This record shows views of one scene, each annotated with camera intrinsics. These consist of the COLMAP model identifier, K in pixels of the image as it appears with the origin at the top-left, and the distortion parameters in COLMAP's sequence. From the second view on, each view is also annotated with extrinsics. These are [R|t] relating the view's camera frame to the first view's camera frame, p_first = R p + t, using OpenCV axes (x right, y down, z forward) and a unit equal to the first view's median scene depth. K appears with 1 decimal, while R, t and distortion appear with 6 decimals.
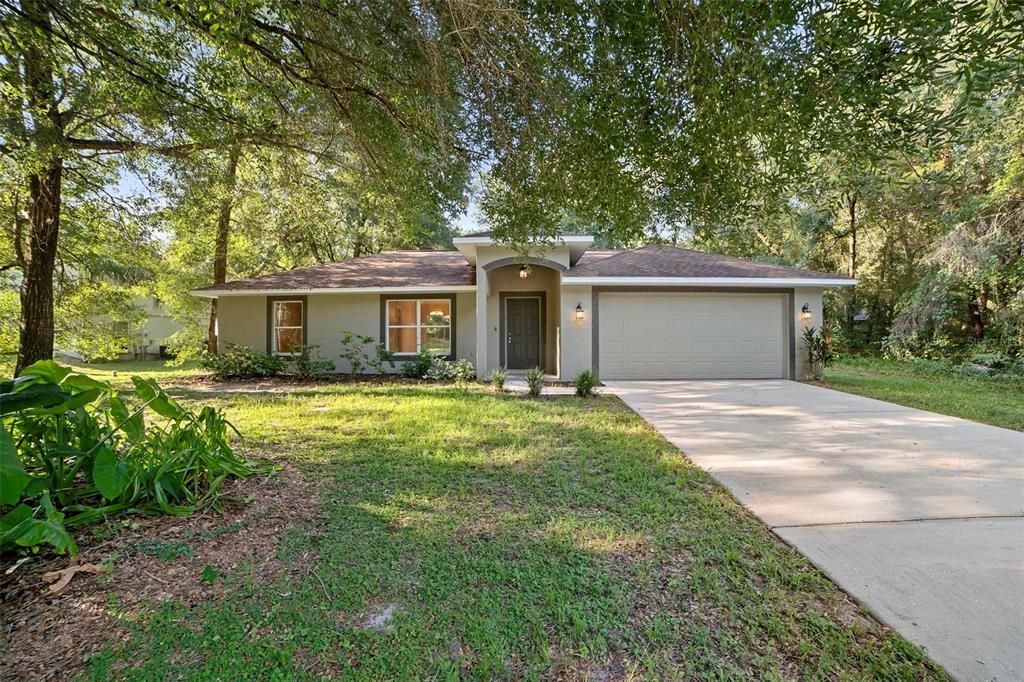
lens RADIAL K [[418.1, 0, 512.3], [0, 418.1, 355.3], [0, 0, 1]] dist [-0.108983, 0.039443]
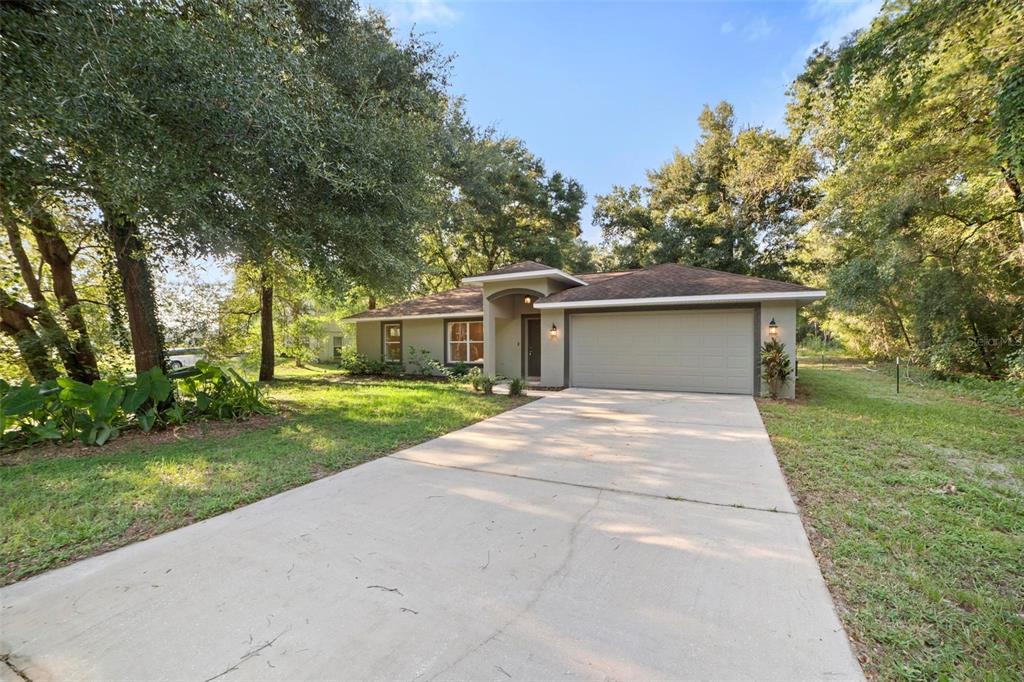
lens RADIAL K [[418.1, 0, 512.3], [0, 418.1, 355.3], [0, 0, 1]] dist [-0.108983, 0.039443]
pose [[0.882637, 0.014912, -0.469819, 0.629141], [-0.026804, 0.999467, -0.018633, -0.006262], [0.469291, 0.029039, 0.882566, -0.137027]]
